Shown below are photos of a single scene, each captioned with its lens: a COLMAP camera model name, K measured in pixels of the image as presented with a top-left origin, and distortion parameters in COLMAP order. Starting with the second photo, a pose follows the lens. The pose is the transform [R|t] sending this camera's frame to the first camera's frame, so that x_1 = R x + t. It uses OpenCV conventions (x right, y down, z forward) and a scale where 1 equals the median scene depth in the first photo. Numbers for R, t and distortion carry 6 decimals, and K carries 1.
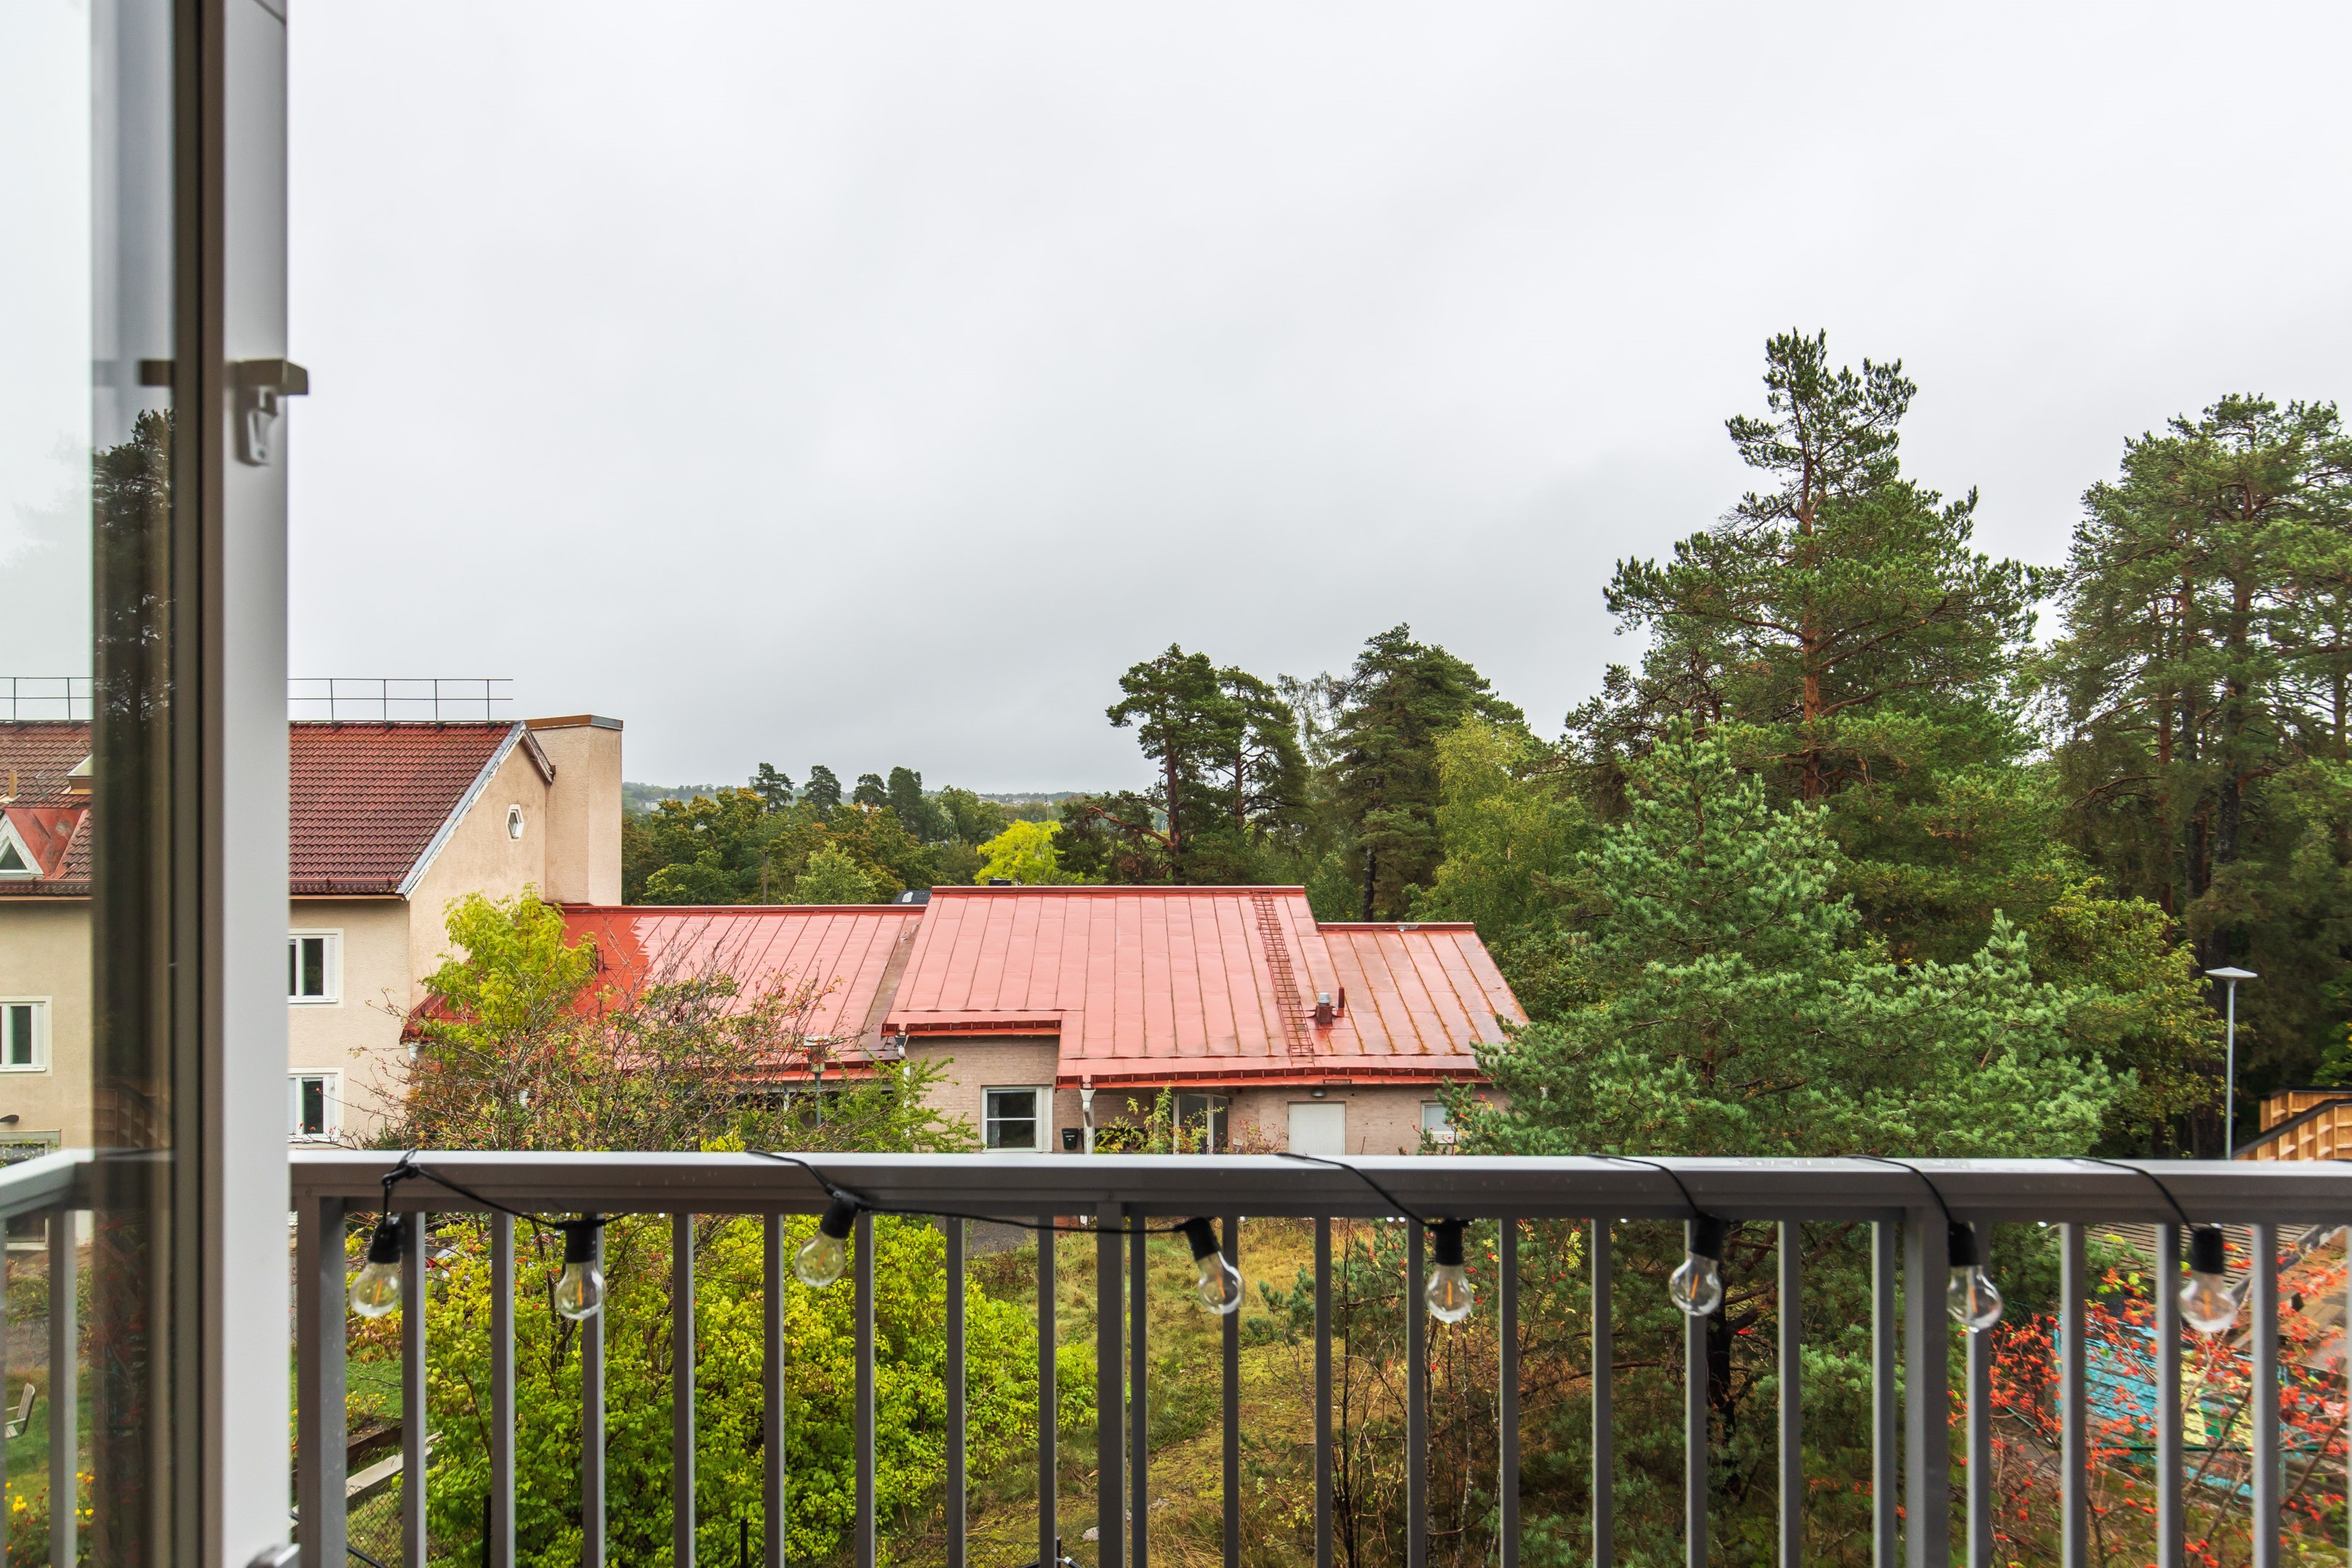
lens RADIAL K [[1414.8, 0, 1211.3], [0, 1414.8, 812.9], [0, 0, 1]] dist [0.021847, -0.001623]
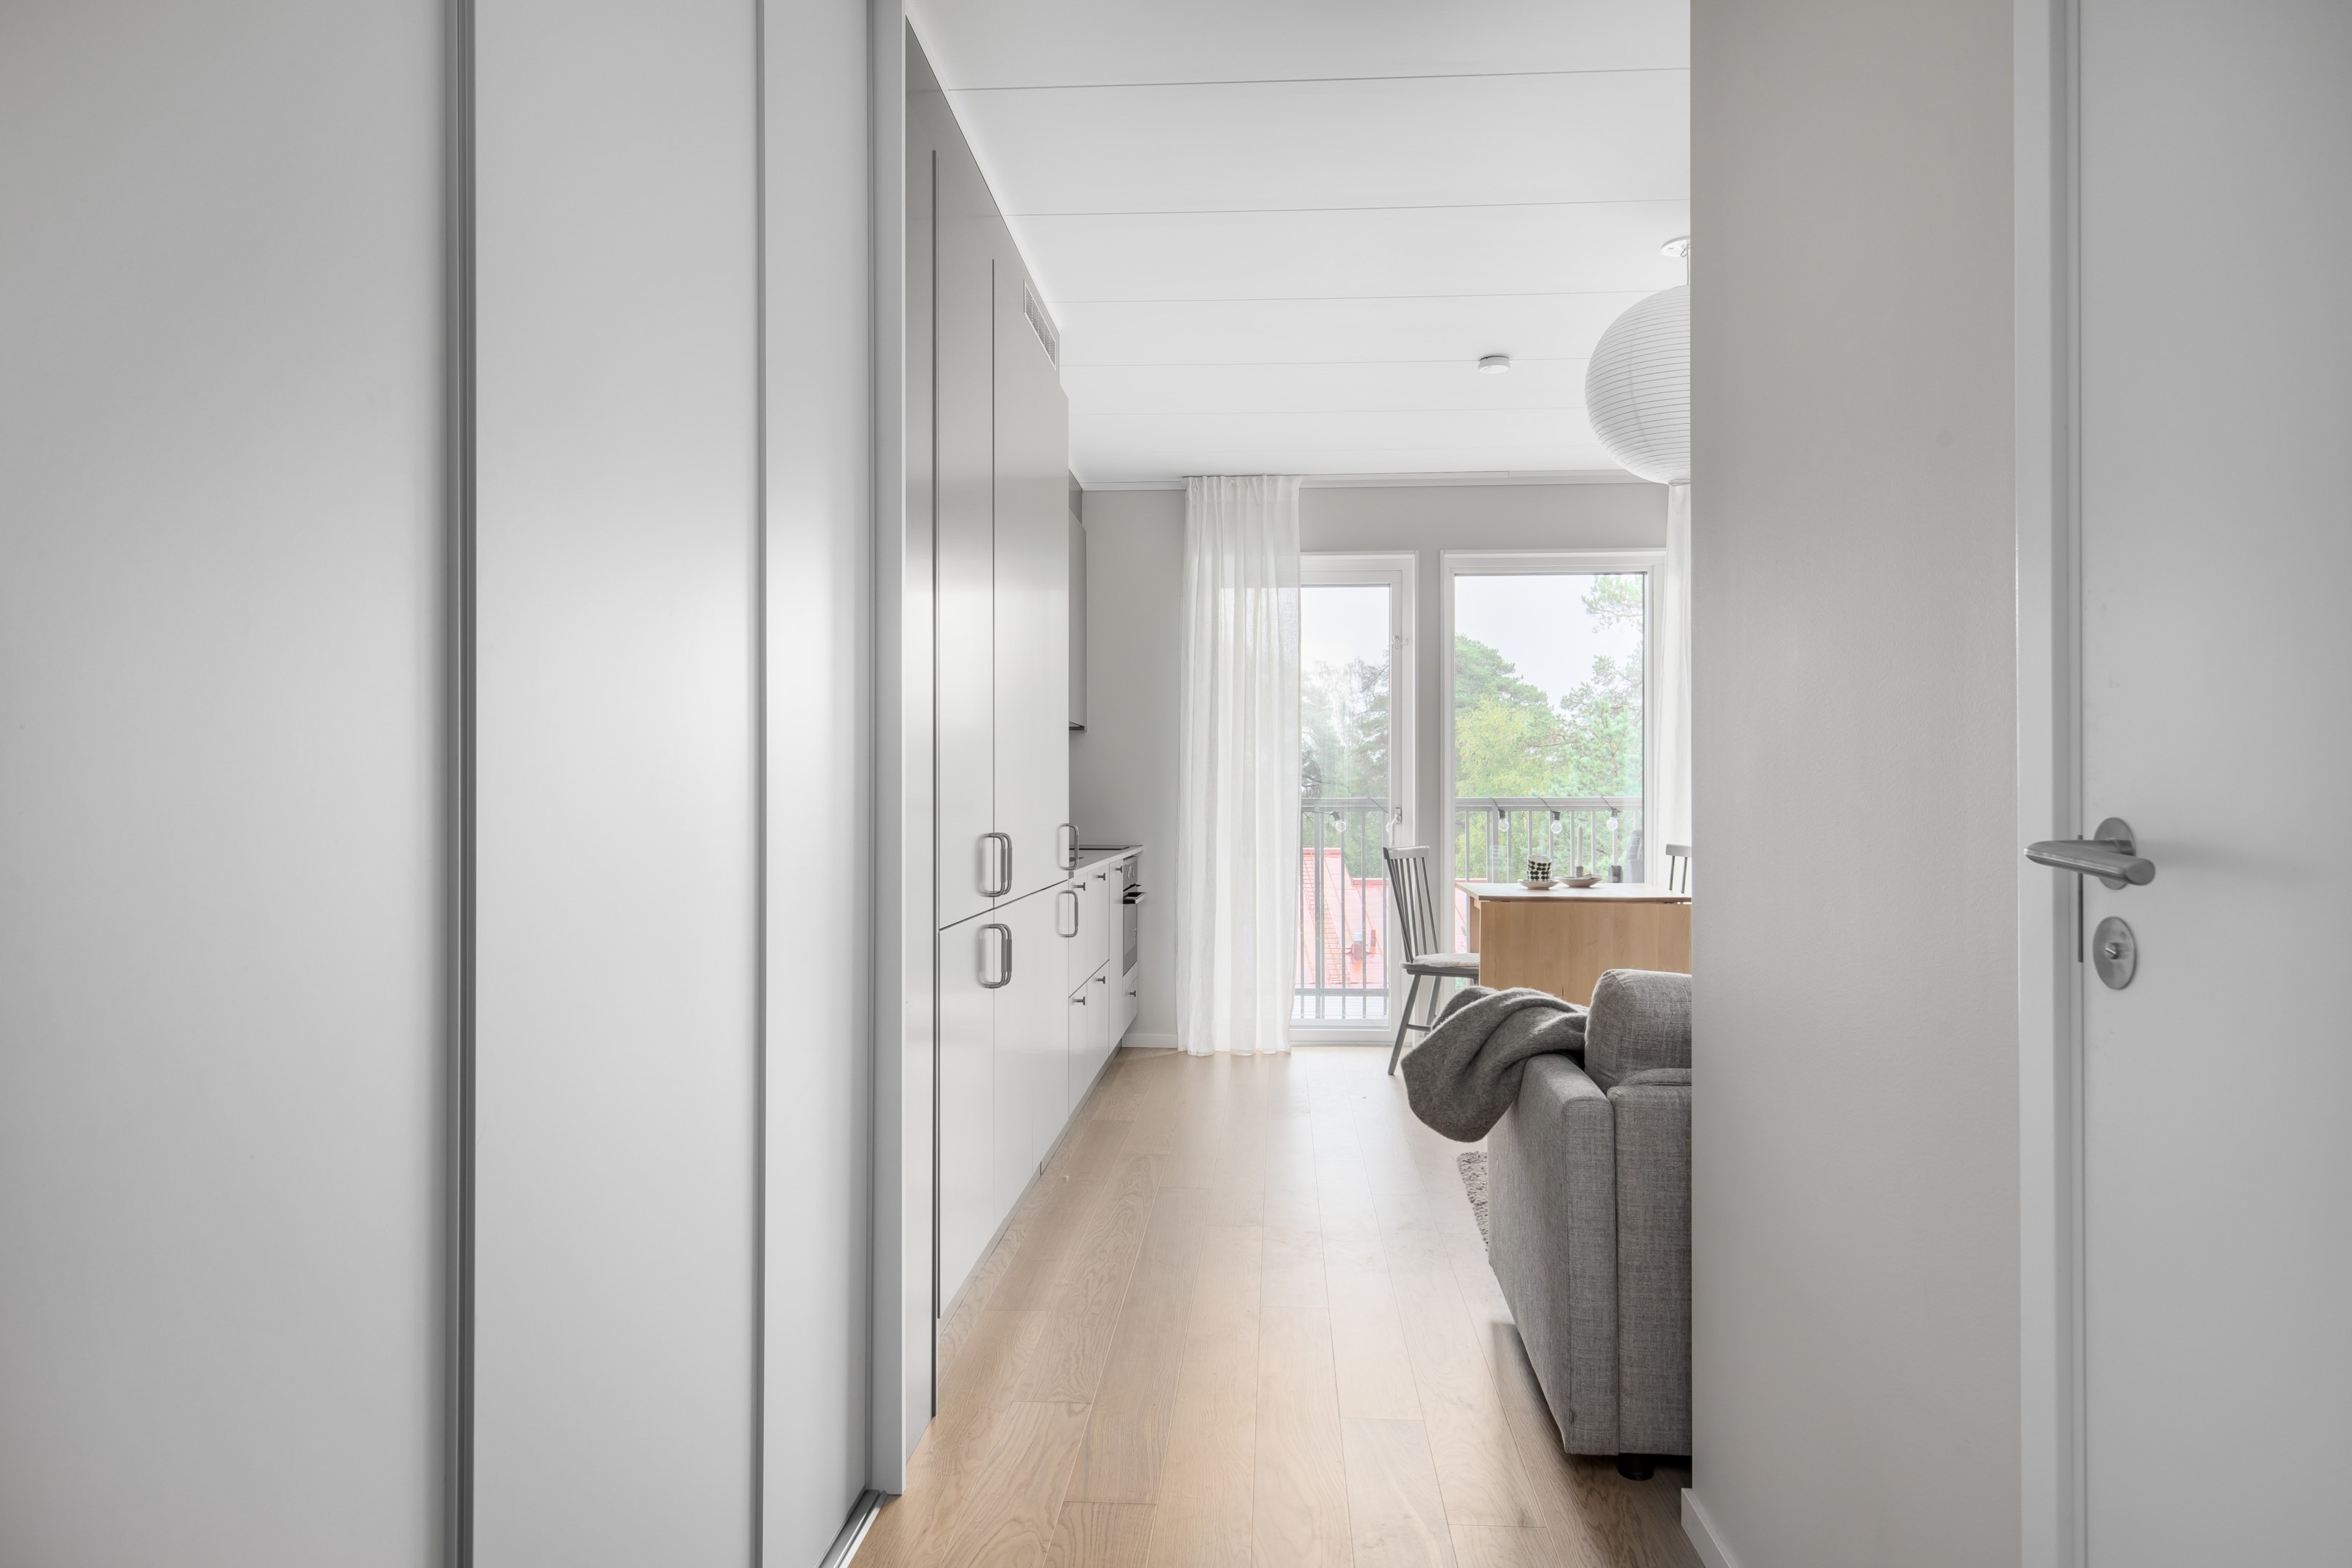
lens RADIAL K [[1469.3, 0, 1201.7], [0, 1469.3, 788.3], [0, 0, 1]] dist [-0.001609, 0.000084]
pose [[0.999673, -0.003433, -0.025341, -0.023031], [0.003227, 0.999961, -0.008164, 0.017981], [0.025368, 0.008079, 0.999646, -0.267788]]
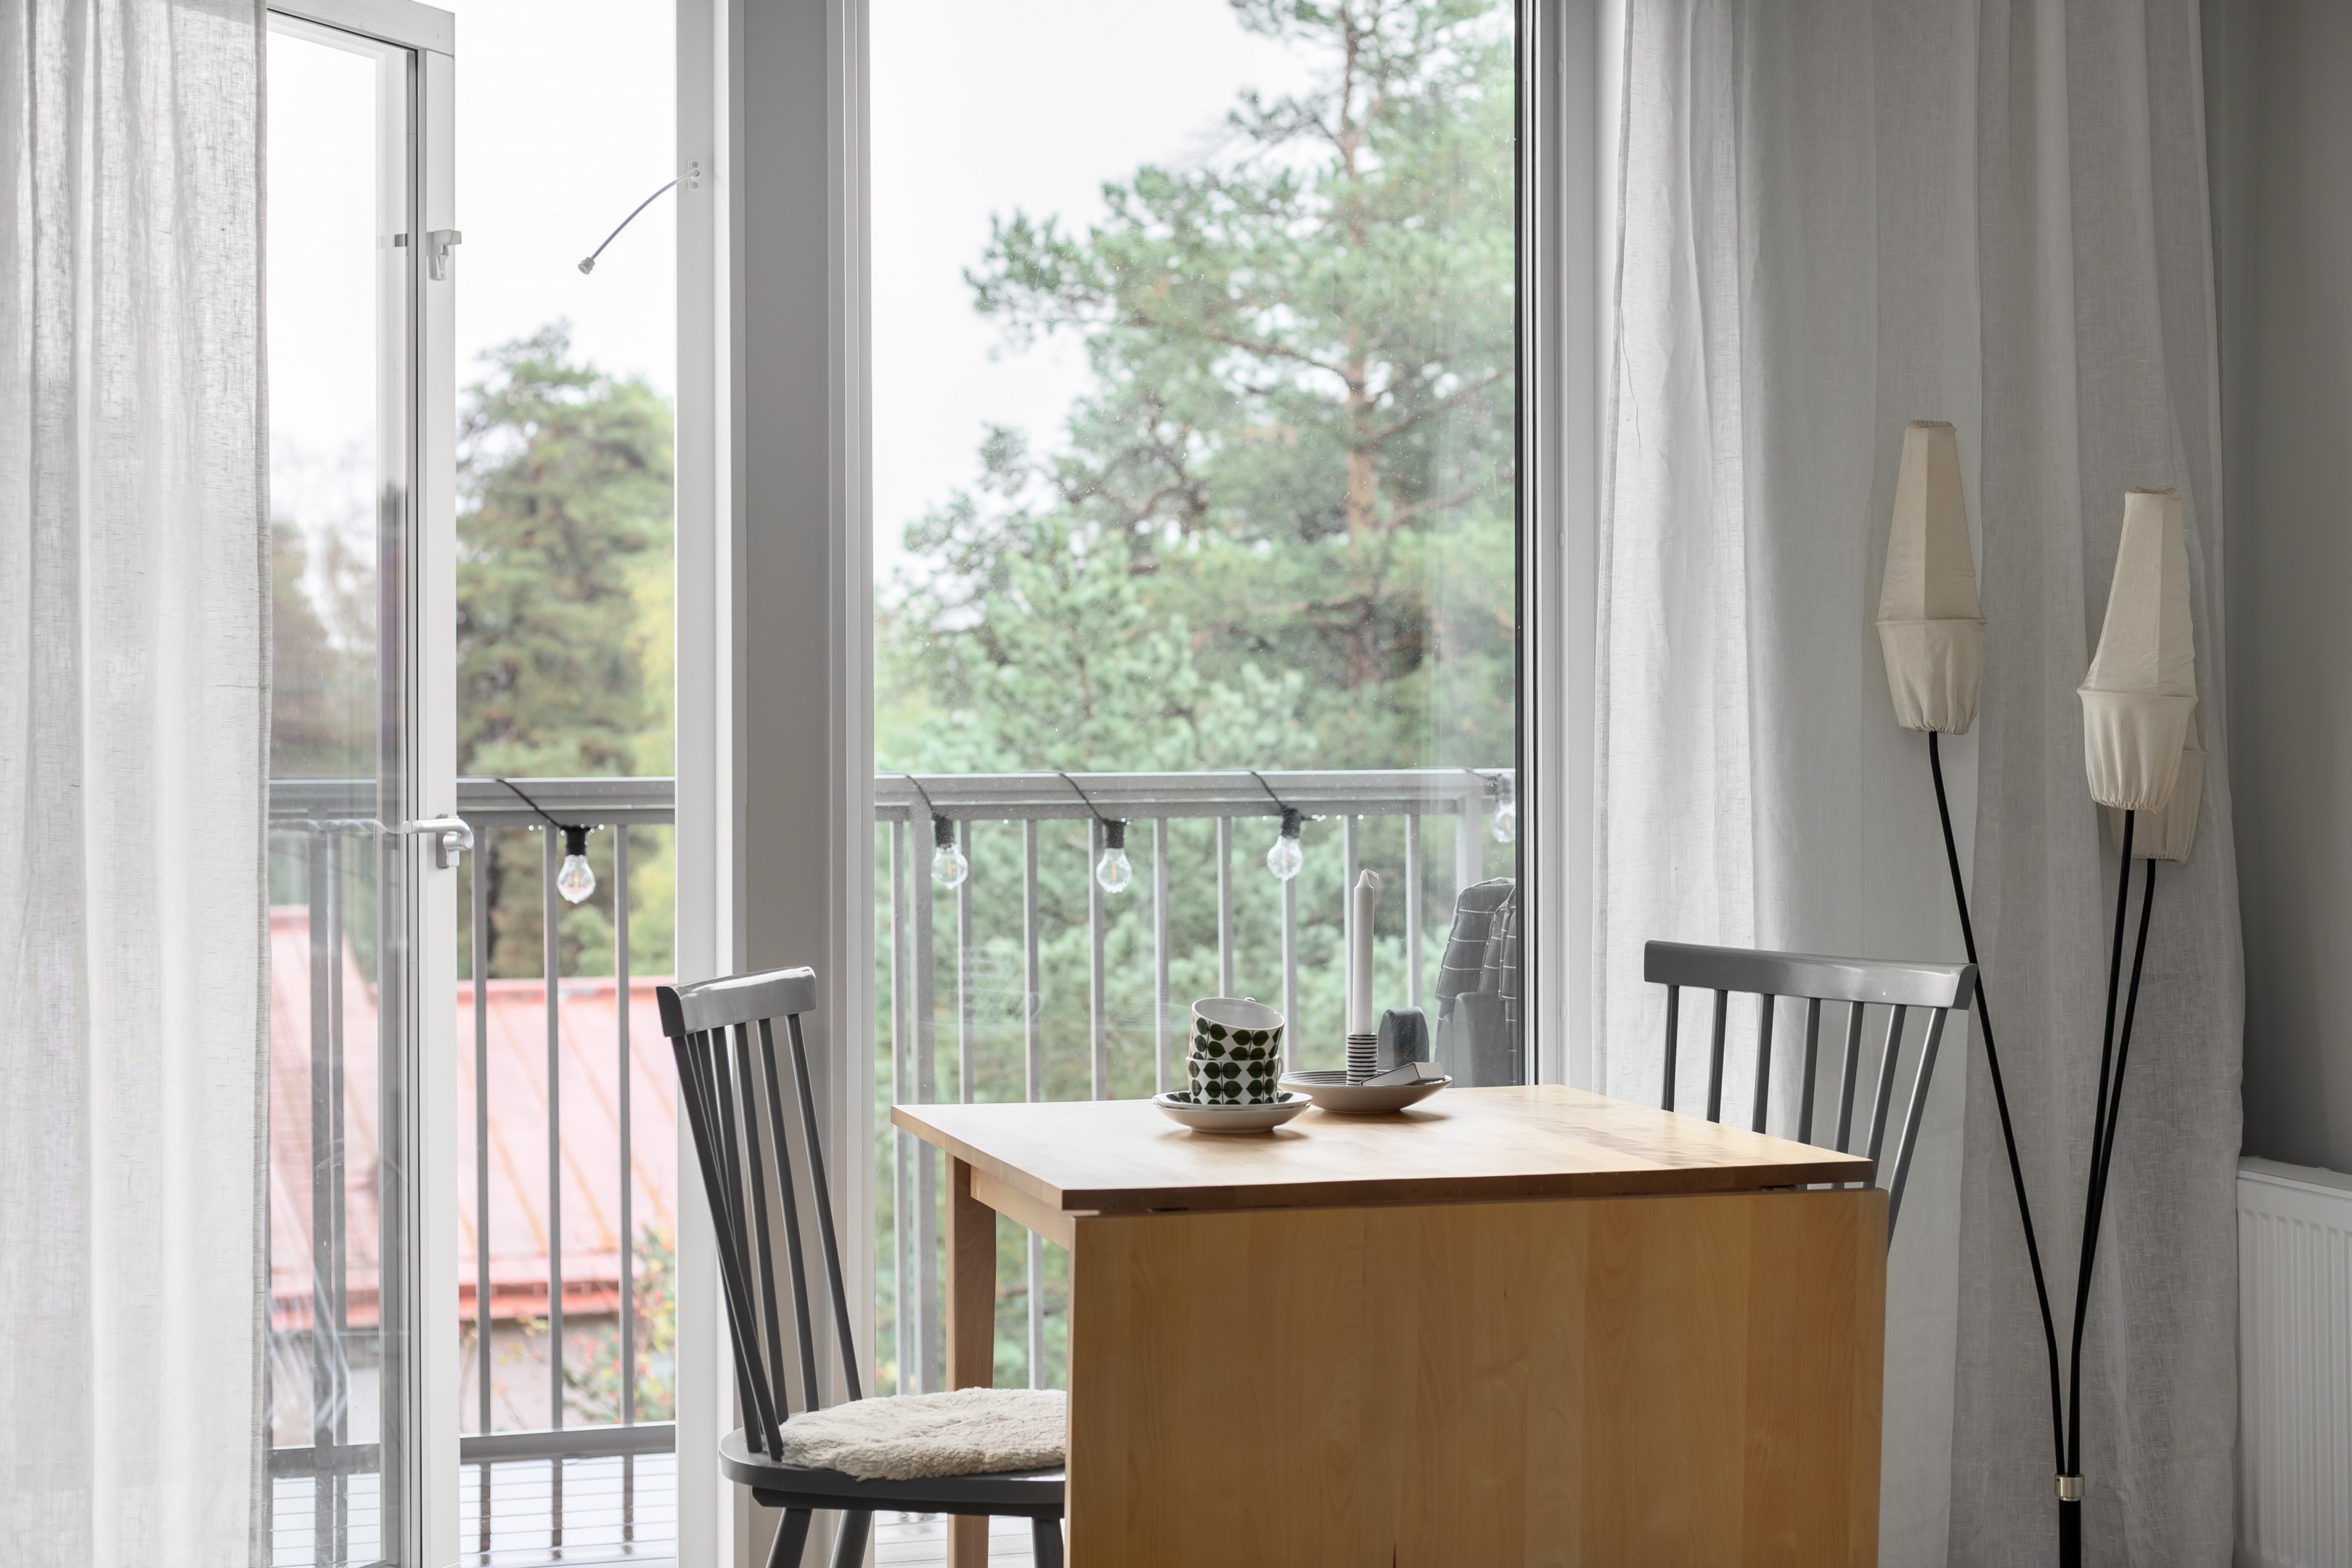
lens RADIAL K [[3477.5, 0, 1187.5], [0, 3477.5, 789.9], [0, 0, 1]] dist [0.018121, 0.000000]
pose [[0.951851, -0.008739, 0.306436, -0.020491], [0.007815, 0.999960, 0.004244, 0.017708], [-0.306461, -0.001645, 0.951882, -0.163180]]
